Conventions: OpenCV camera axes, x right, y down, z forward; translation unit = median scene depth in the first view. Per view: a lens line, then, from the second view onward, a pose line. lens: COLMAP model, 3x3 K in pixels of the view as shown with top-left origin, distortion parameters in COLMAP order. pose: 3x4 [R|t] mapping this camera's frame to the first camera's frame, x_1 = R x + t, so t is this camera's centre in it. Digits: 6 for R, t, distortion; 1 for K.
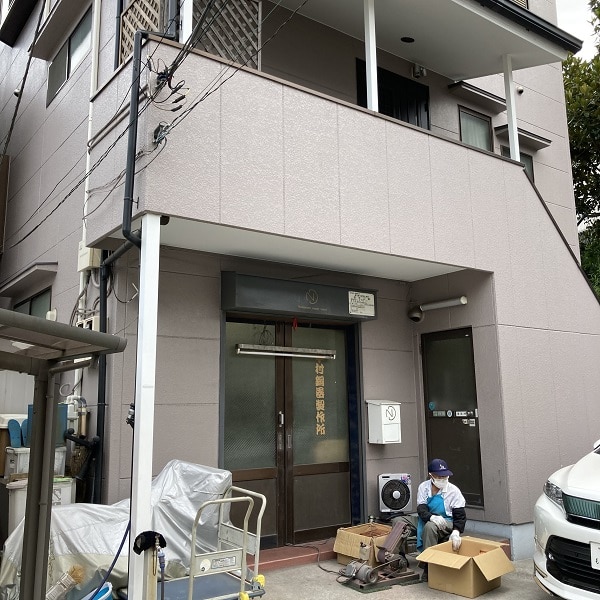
lens RADIAL K [[661.1, 0, 300.1], [0, 661.1, 298.9], [0, 0, 1]] dist [-0.032459, 0.000000]
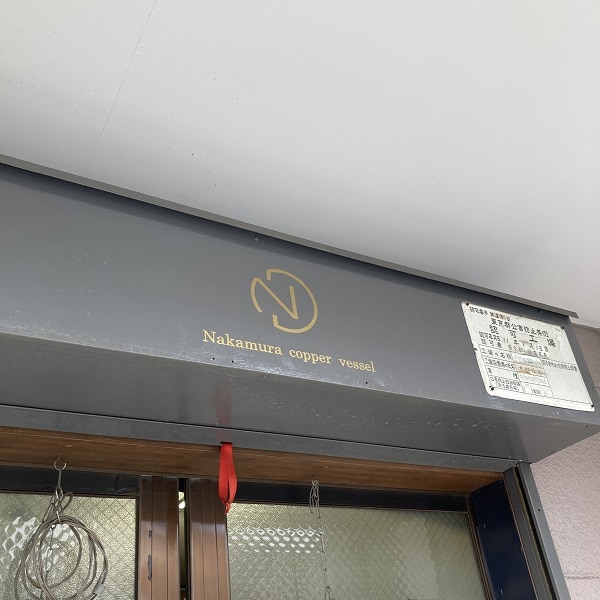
lens RADIAL K [[661.1, 0, 299.8], [0, 661.1, 300.9], [0, 0, 1]] dist [-0.032459, 0.000000]
pose [[0.990800, -0.130632, -0.035368, 0.027334], [0.108043, 0.920882, -0.374571, 0.064837], [0.081500, 0.367303, 0.926524, 0.784916]]
